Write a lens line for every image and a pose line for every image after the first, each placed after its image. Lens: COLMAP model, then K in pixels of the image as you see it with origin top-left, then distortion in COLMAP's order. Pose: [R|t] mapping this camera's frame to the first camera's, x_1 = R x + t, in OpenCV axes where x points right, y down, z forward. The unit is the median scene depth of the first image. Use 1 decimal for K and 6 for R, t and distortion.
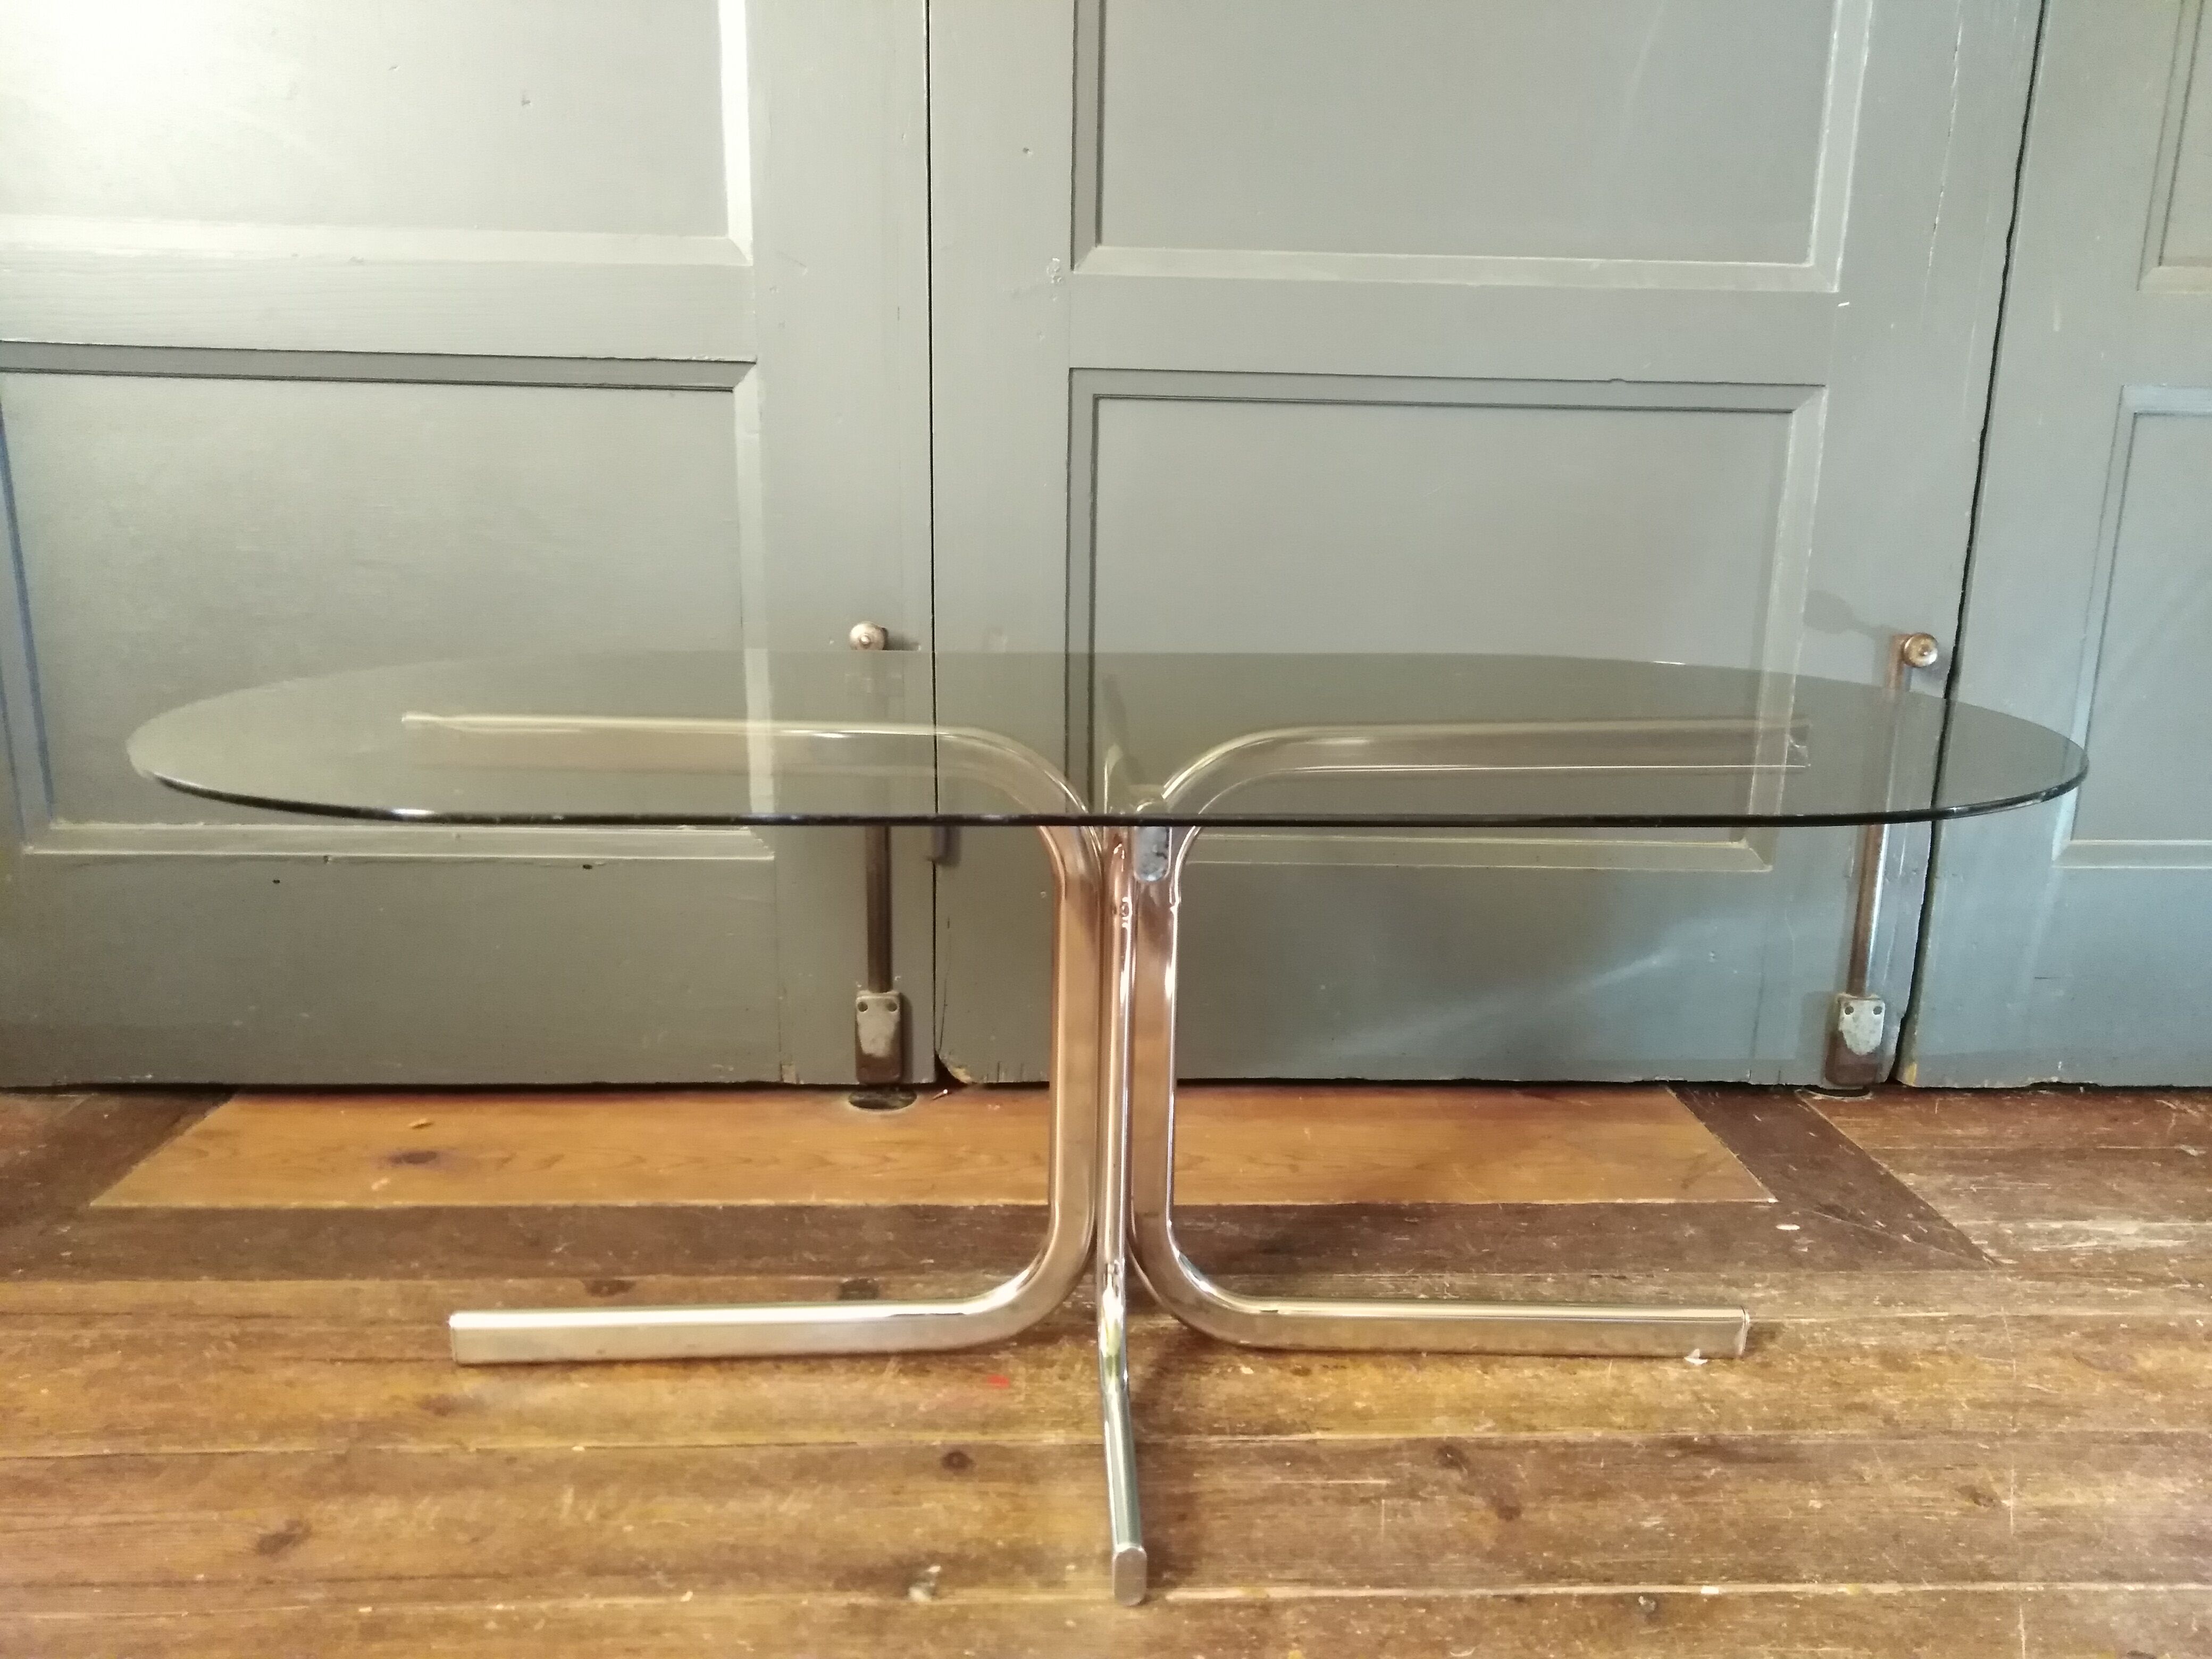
lens RADIAL K [[1647.8, 0, 1102.7], [0, 1647.8, 837.9], [0, 0, 1]] dist [0.019424, -0.008350]
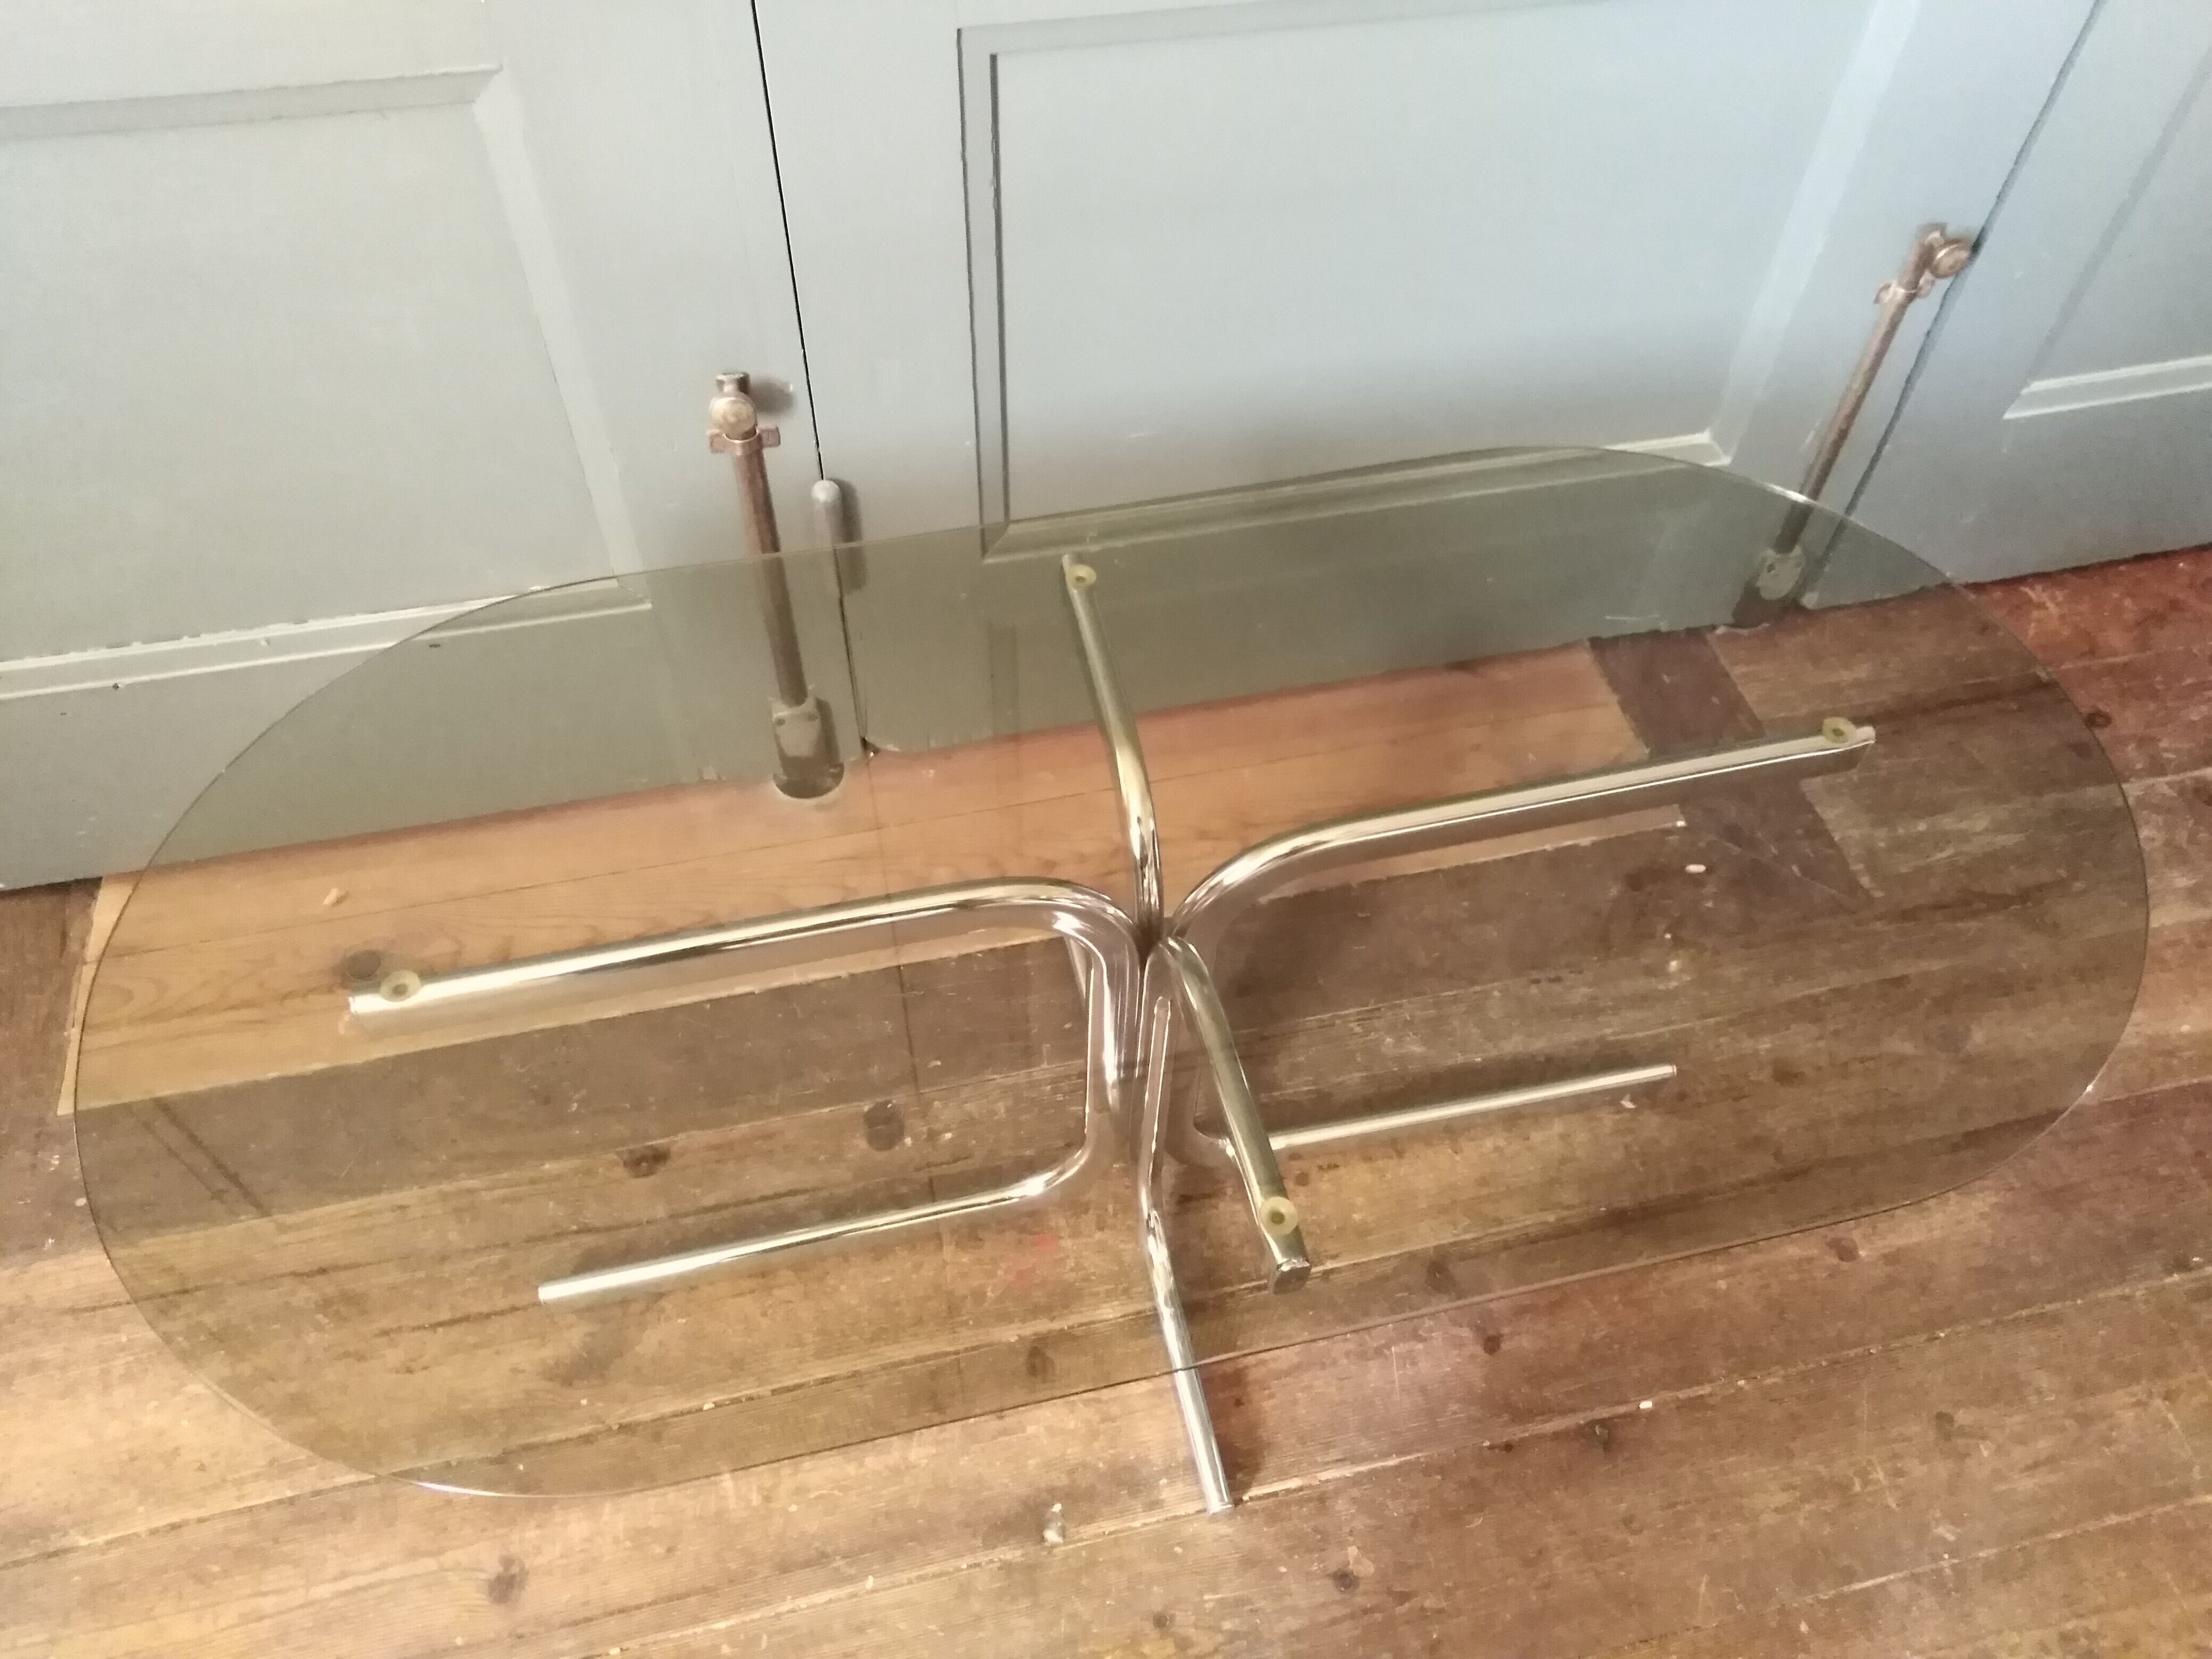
lens RADIAL K [[1669.1, 0, 1106.0], [0, 1669.1, 829.5], [0, 0, 1]] dist [0.027370, -0.040475]
pose [[0.983081, -0.142722, 0.114811, -0.110645], [0.035444, 0.763175, 0.645219, -0.607794], [-0.179708, -0.630233, 0.755322, 0.294526]]
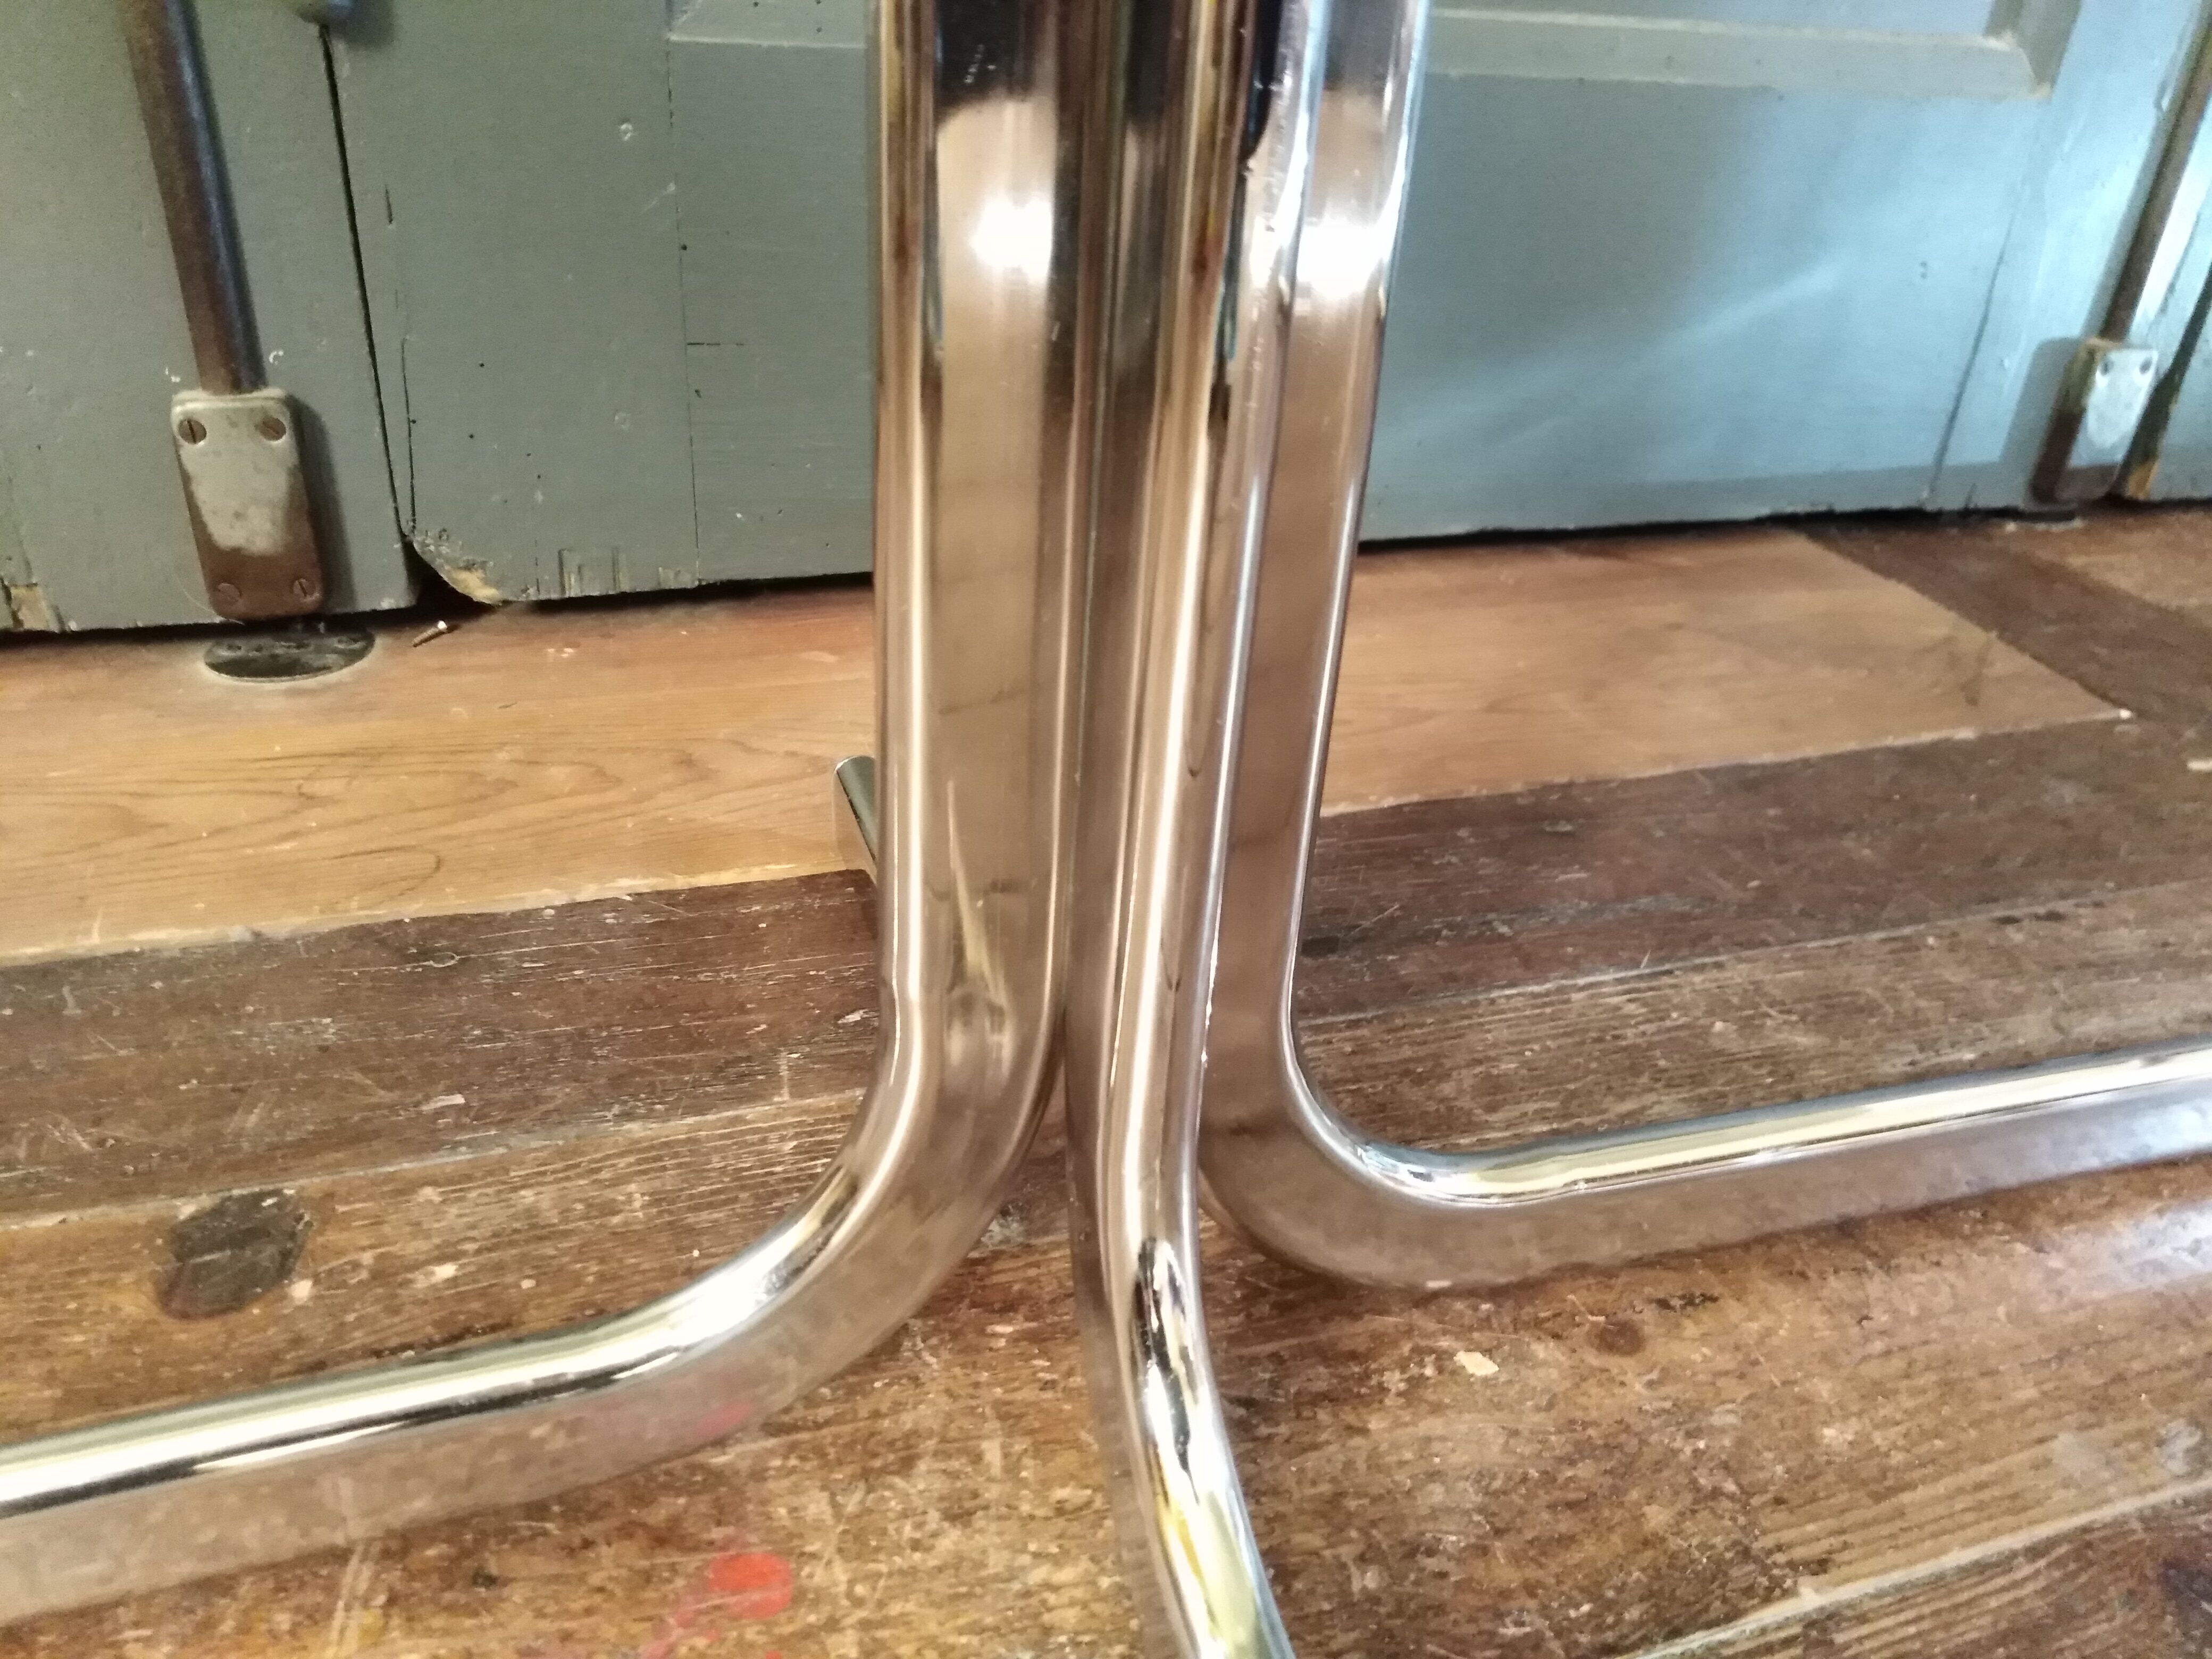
lens RADIAL K [[1671.5, 0, 1106.0], [0, 1671.5, 829.5], [0, 0, 1]] dist [0.005993, -0.003206]
pose [[0.960241, -0.103094, 0.259441, -0.063913], [0.025198, 0.957530, 0.287230, 0.113090], [-0.278034, -0.269273, 0.922057, 0.719425]]
